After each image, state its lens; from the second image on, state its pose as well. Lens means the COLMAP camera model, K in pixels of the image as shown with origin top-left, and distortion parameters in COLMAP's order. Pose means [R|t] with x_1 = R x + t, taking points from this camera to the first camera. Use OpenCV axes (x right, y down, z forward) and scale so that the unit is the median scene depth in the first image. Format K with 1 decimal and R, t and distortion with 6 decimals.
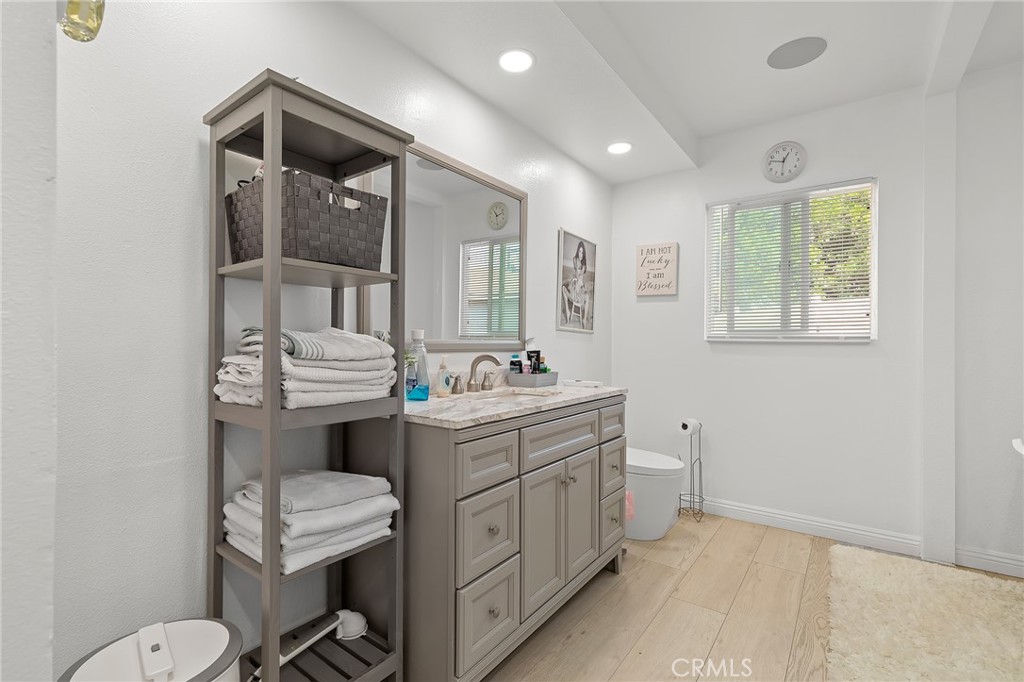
lens RADIAL K [[464.8, 0, 511.4], [0, 464.8, 344.2], [0, 0, 1]] dist [0.010152, -0.001577]
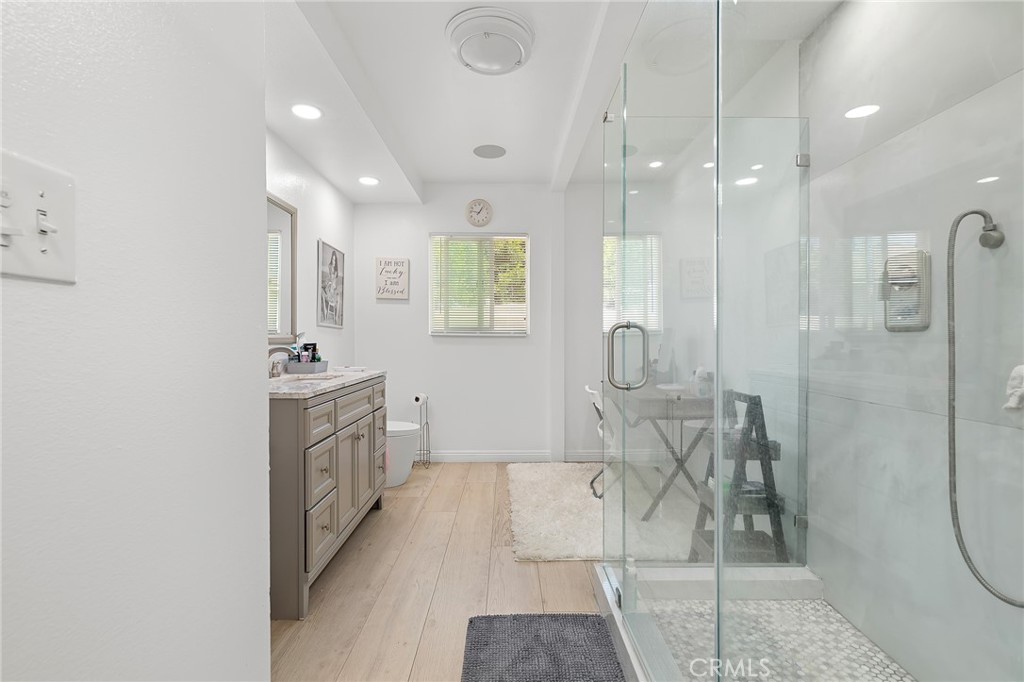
lens RADIAL K [[464.8, 0, 511.4], [0, 464.8, 344.2], [0, 0, 1]] dist [0.010152, -0.001577]
pose [[0.801820, -0.012811, 0.597429, -0.229681], [0.004068, 0.999864, 0.015980, -0.001211], [-0.597552, -0.010383, 0.801763, -0.252817]]
